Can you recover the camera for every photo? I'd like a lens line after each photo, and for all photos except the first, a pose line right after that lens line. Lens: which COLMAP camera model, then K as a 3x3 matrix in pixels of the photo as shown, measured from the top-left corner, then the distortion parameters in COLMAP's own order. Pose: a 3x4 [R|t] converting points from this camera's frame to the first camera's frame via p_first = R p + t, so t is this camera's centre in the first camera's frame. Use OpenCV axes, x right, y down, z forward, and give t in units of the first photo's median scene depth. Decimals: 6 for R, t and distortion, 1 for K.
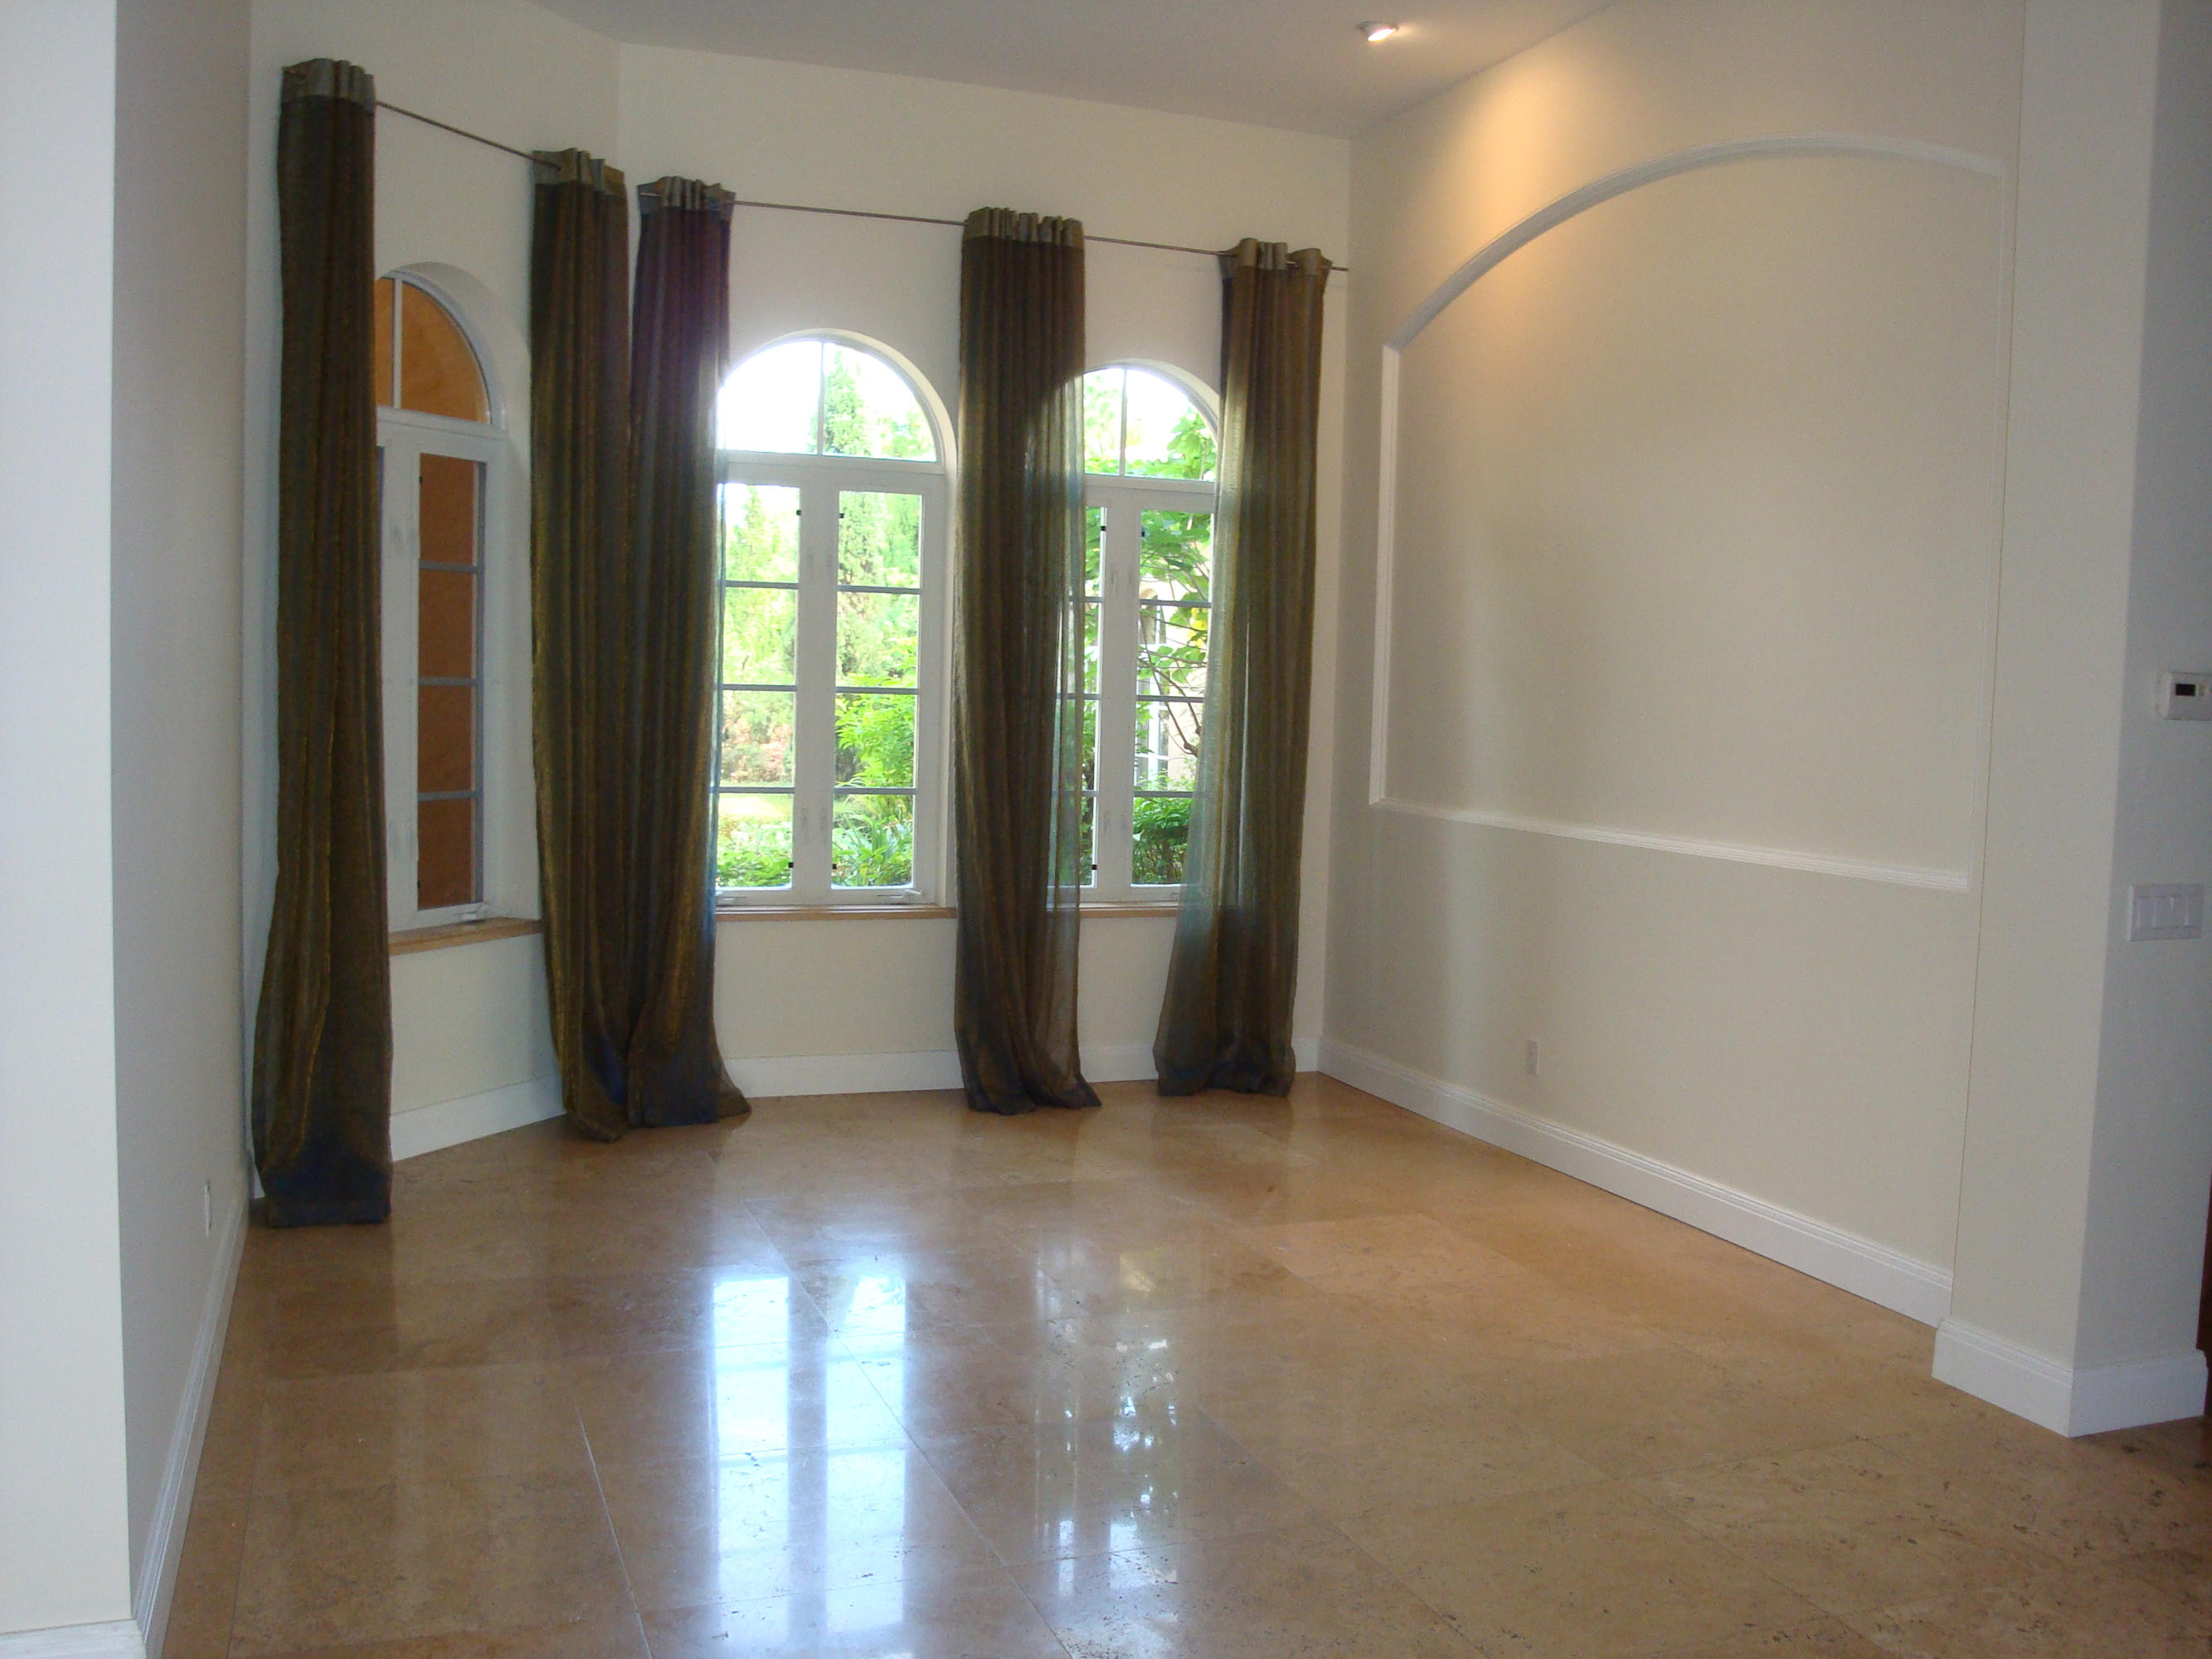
lens RADIAL K [[1981.5, 0, 1068.0], [0, 1981.5, 836.1], [0, 0, 1]] dist [-0.166526, 0.175936]
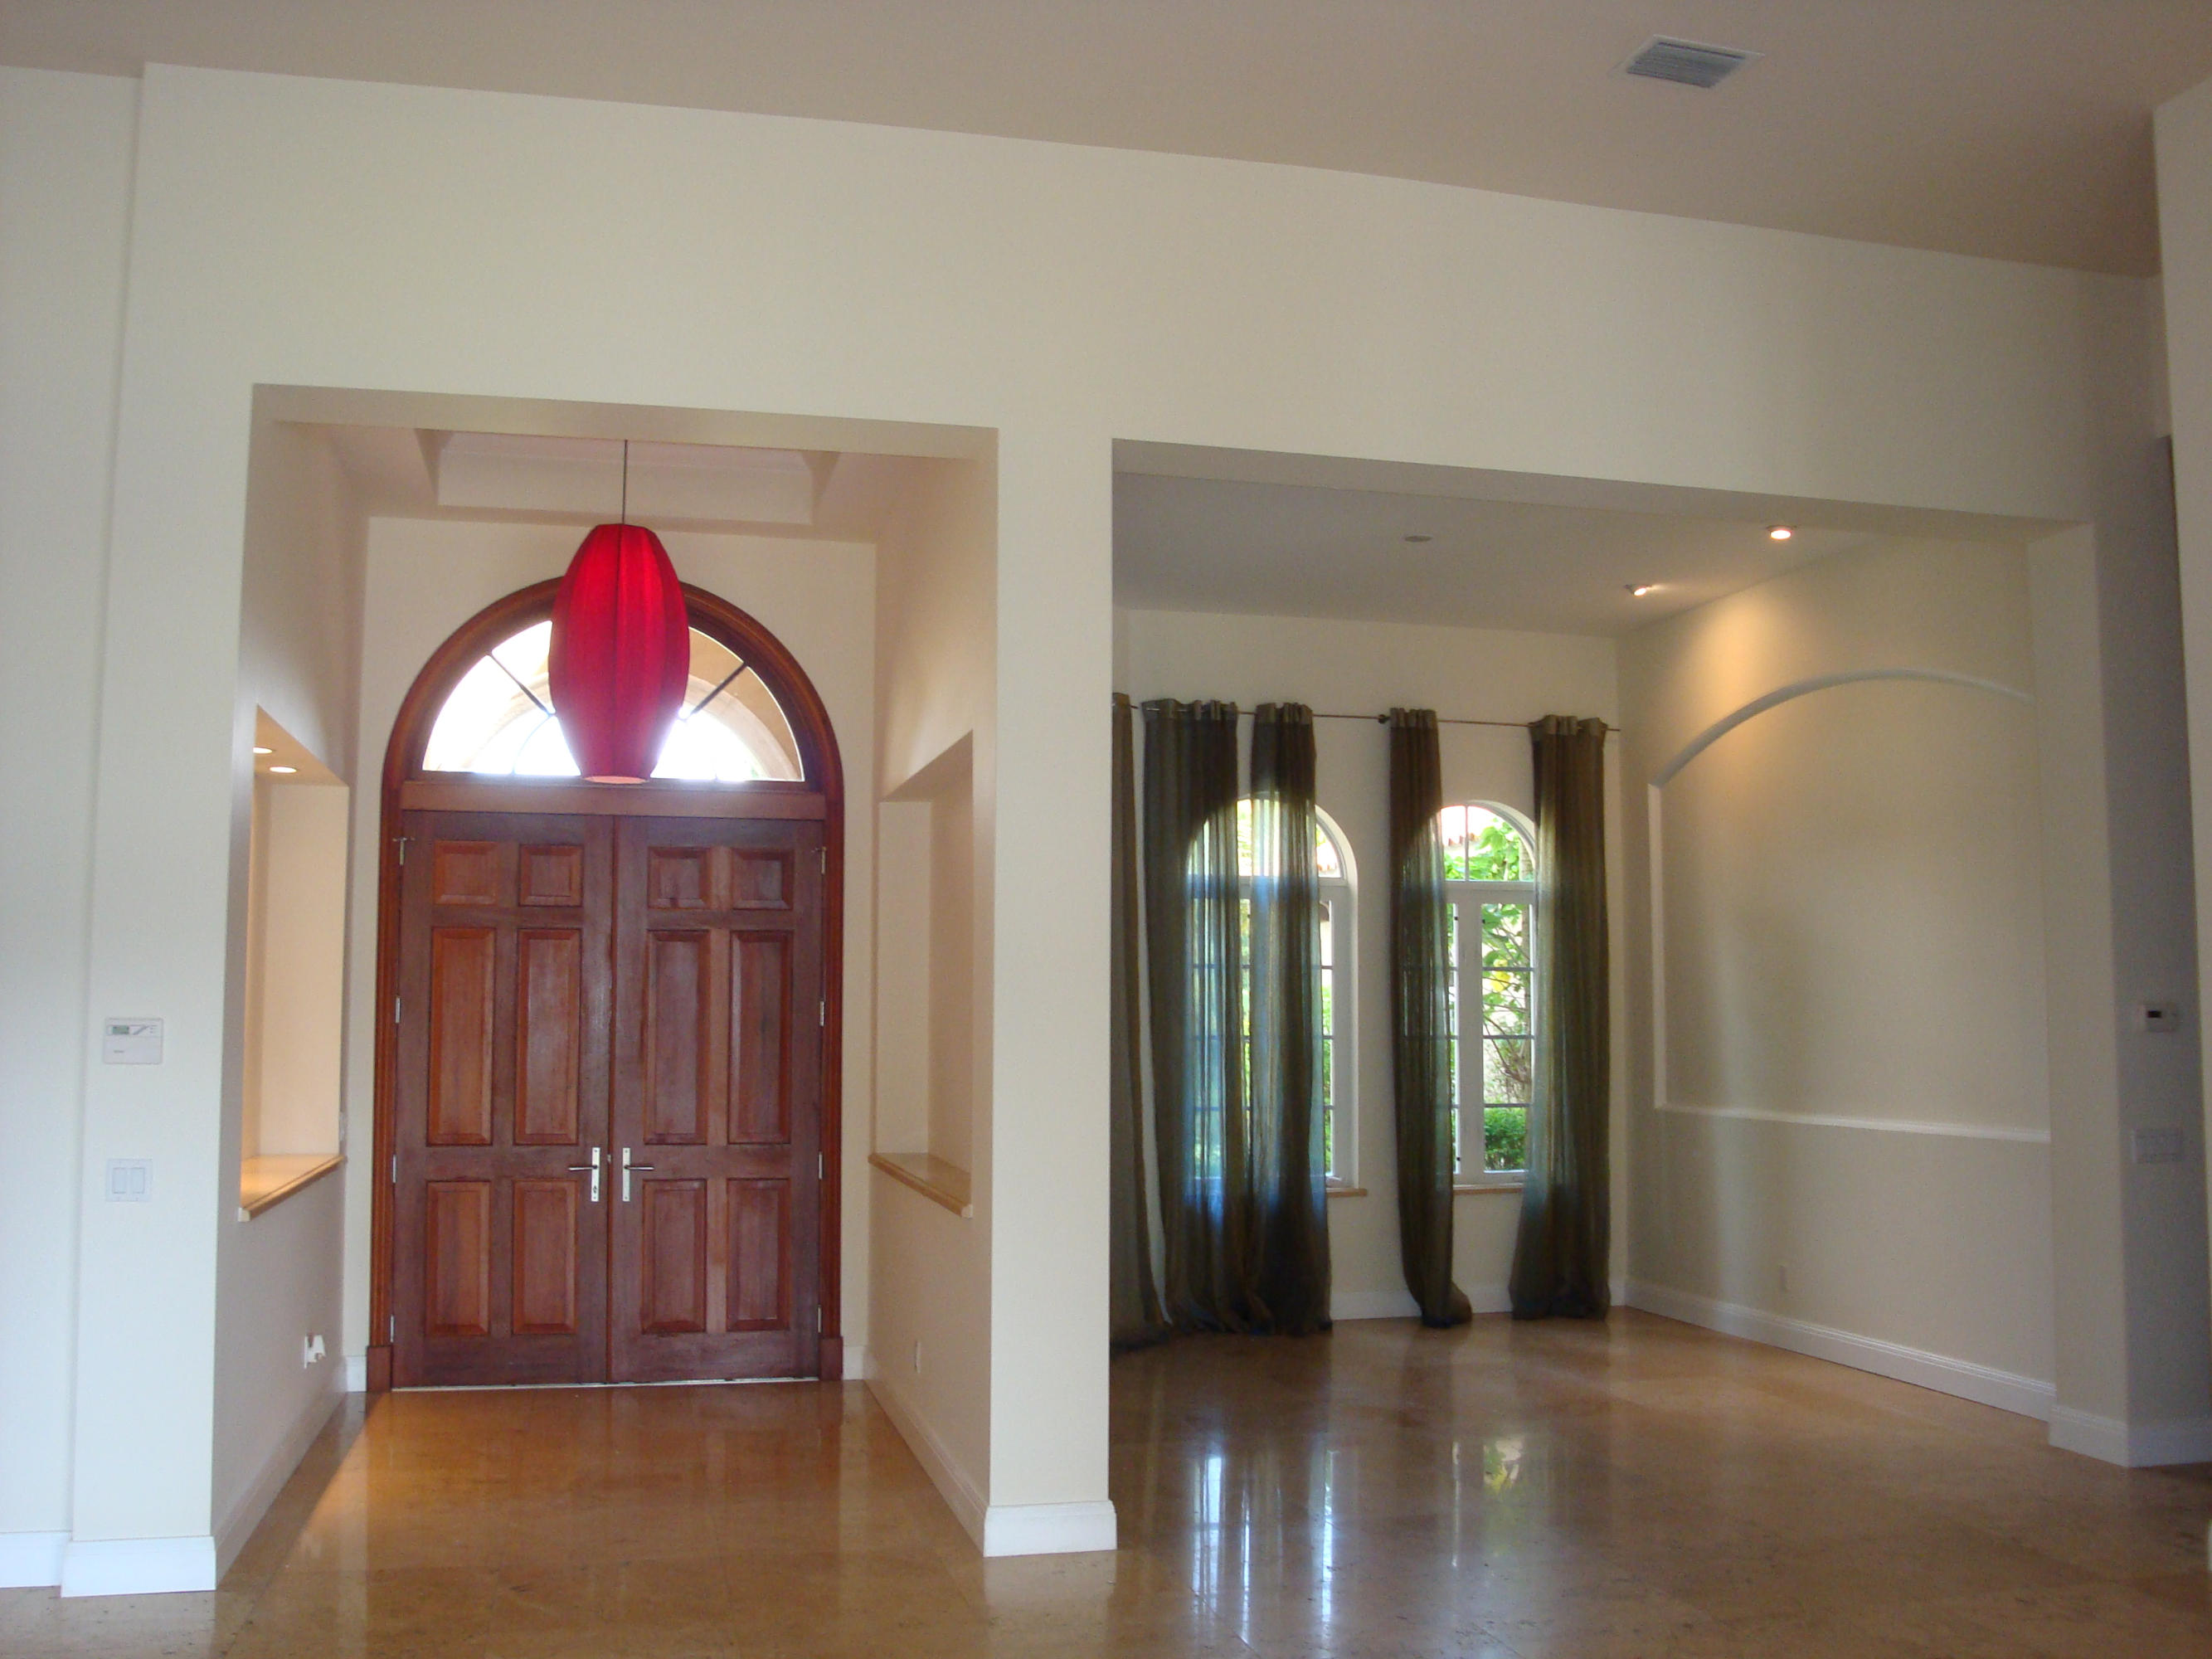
lens RADIAL K [[1981.5, 0, 1068.0], [0, 1981.5, 836.1], [0, 0, 1]] dist [-0.166526, 0.175936]
pose [[0.991594, -0.036273, -0.124201, -0.084132], [0.014927, 0.985563, -0.168653, 0.021683], [0.128526, 0.165381, 0.977819, -0.450320]]
